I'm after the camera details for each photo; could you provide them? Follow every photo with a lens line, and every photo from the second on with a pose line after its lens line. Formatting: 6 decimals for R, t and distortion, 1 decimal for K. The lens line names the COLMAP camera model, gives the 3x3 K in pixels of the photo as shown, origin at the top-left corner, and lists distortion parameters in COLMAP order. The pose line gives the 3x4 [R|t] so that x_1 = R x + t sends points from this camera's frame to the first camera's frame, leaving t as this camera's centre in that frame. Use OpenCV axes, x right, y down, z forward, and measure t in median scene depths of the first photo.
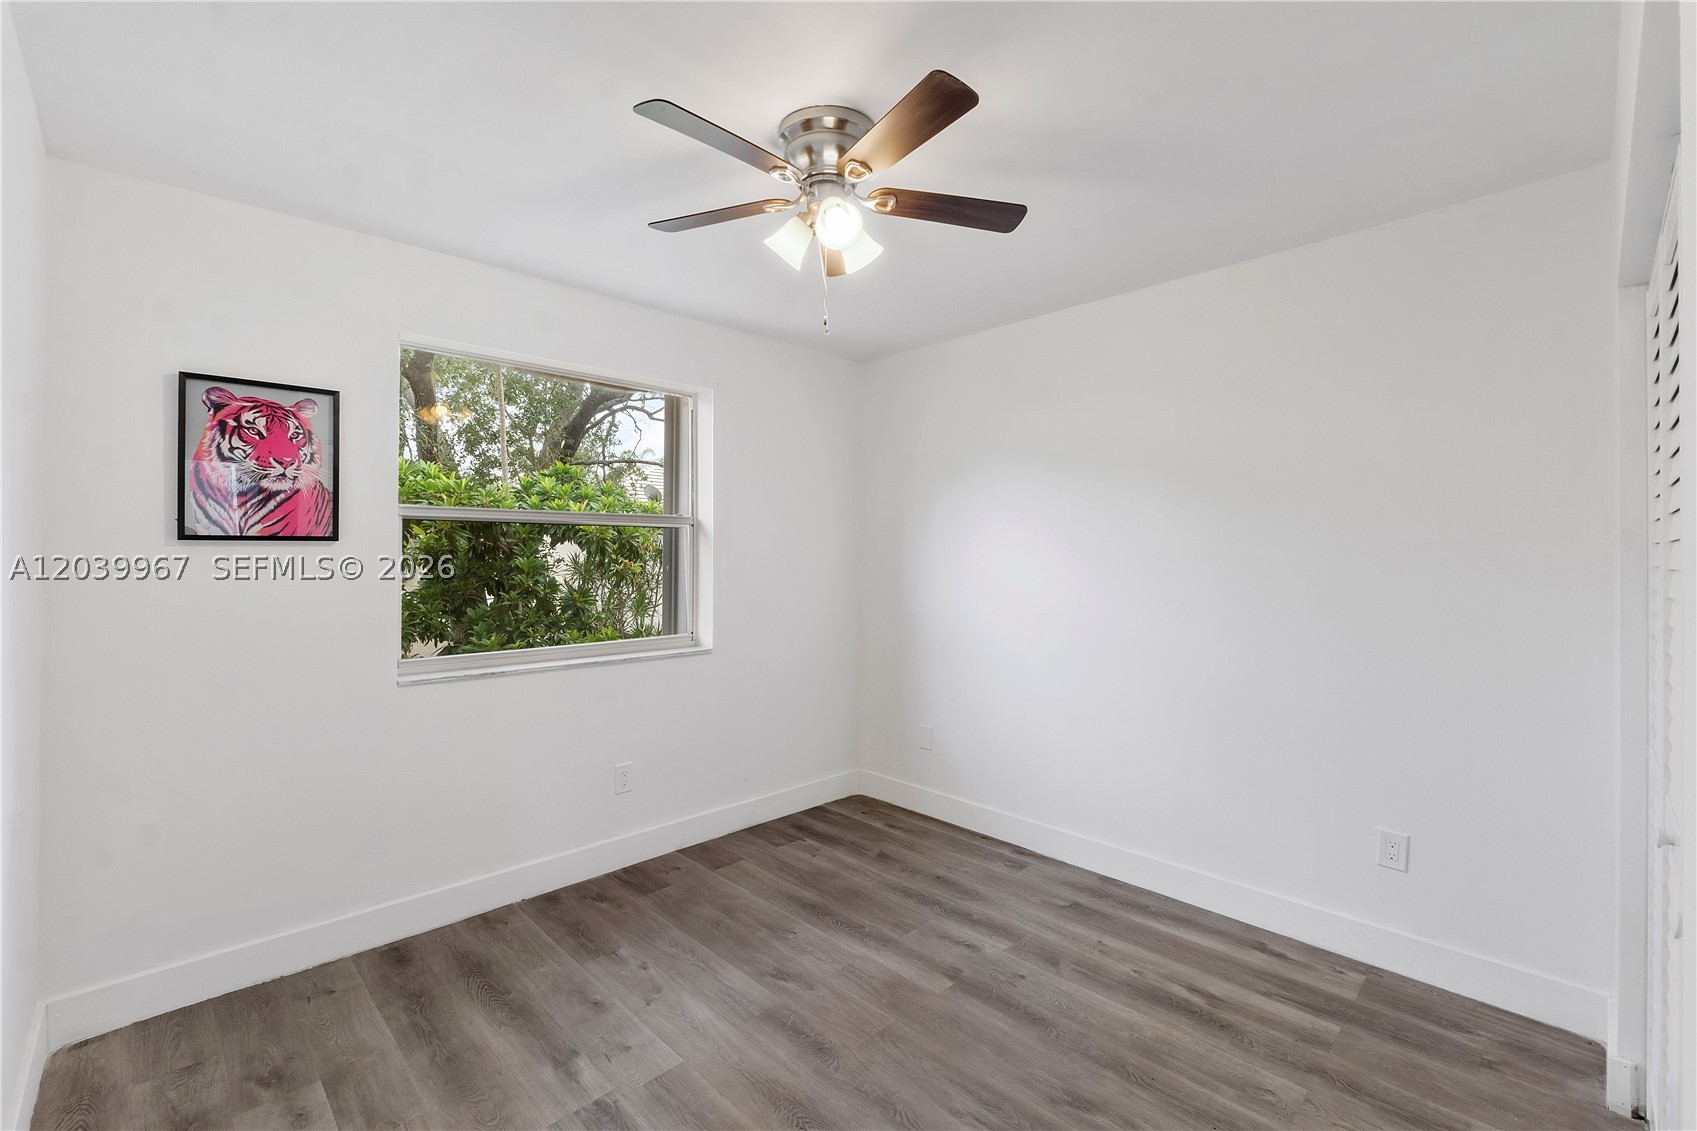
lens RADIAL K [[725.1, 0, 840.4], [0, 725.1, 560.2], [0, 0, 1]] dist [-0.009090, -0.000238]
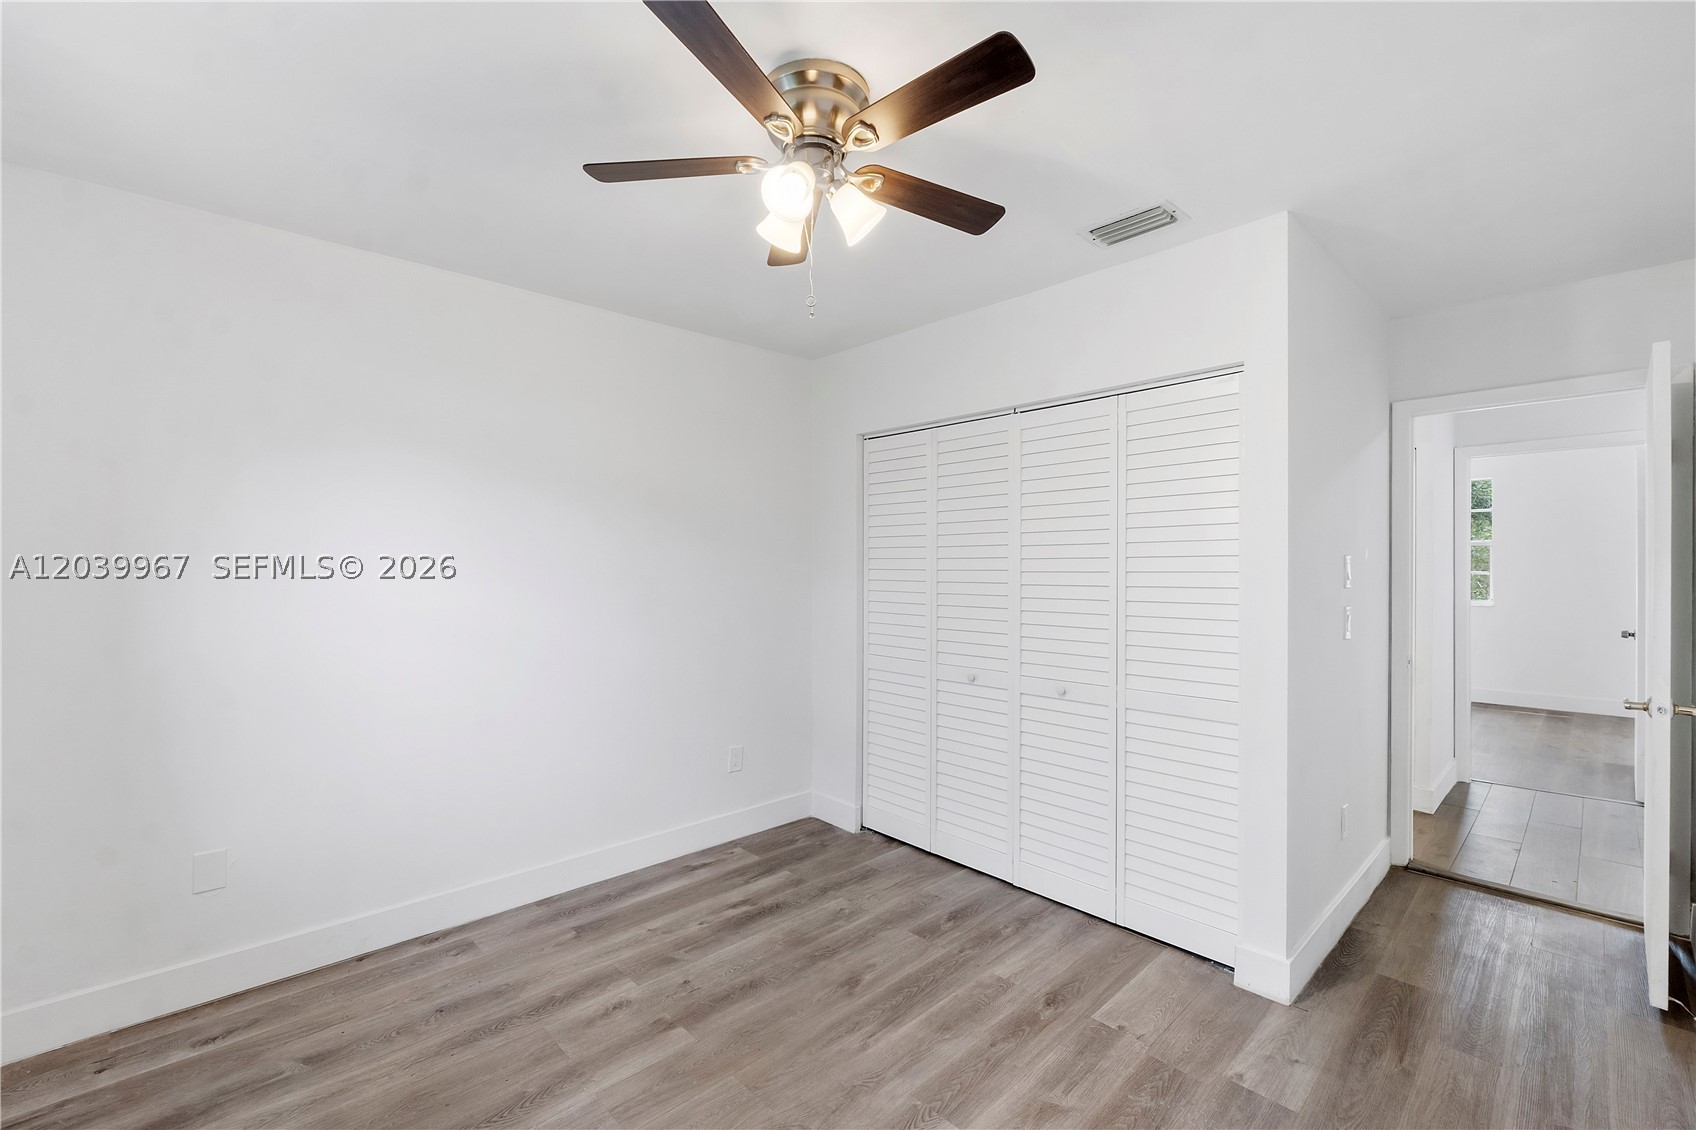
lens RADIAL K [[724.7, 0, 839.4], [0, 724.7, 566.2], [0, 0, 1]] dist [-0.009090, -0.000238]
pose [[0.008767, -0.005408, 0.999947, -0.699236], [0.007163, 0.999960, 0.005345, -0.003267], [-0.999936, 0.007116, 0.008805, 0.727742]]
